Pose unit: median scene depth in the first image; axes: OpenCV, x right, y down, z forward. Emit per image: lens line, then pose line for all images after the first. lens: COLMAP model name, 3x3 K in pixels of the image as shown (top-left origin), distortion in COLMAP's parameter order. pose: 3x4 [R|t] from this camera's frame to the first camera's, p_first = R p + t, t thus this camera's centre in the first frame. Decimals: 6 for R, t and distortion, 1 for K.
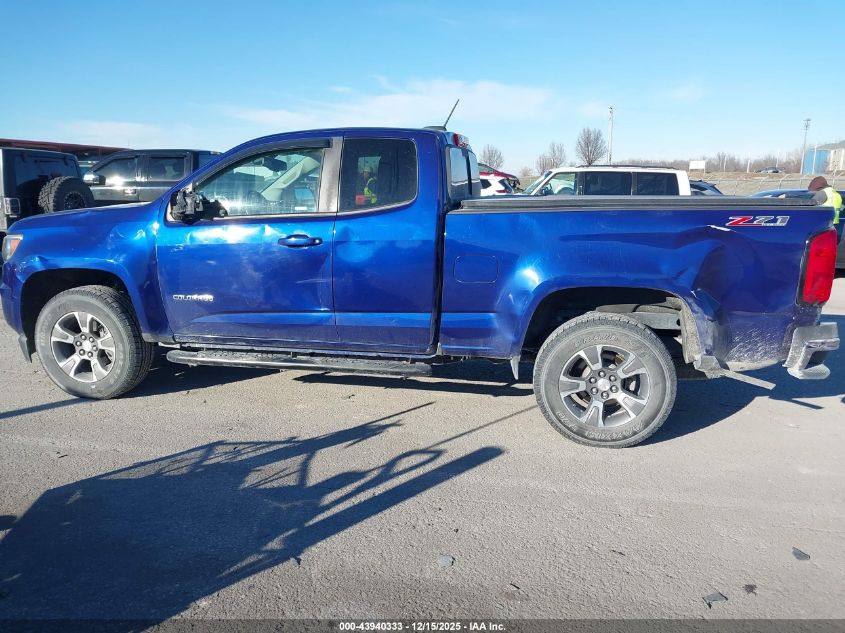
lens RADIAL K [[678.1, 0, 422.5], [0, 678.1, 316.5], [0, 0, 1]] dist [0.004934, -0.006581]
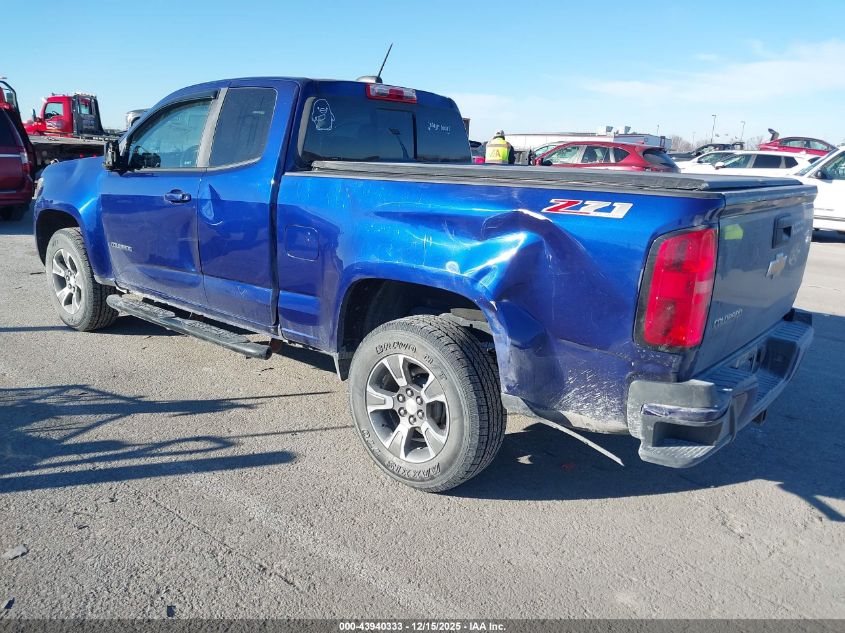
lens RADIAL K [[668.8, 0, 422.5], [0, 668.8, 316.5], [0, 0, 1]] dist [0.022572, -0.006606]
pose [[0.884898, 0.144148, -0.442918, 0.606671], [-0.125737, 0.989531, 0.070836, -0.058176], [0.448492, -0.006992, 0.893759, 0.323399]]
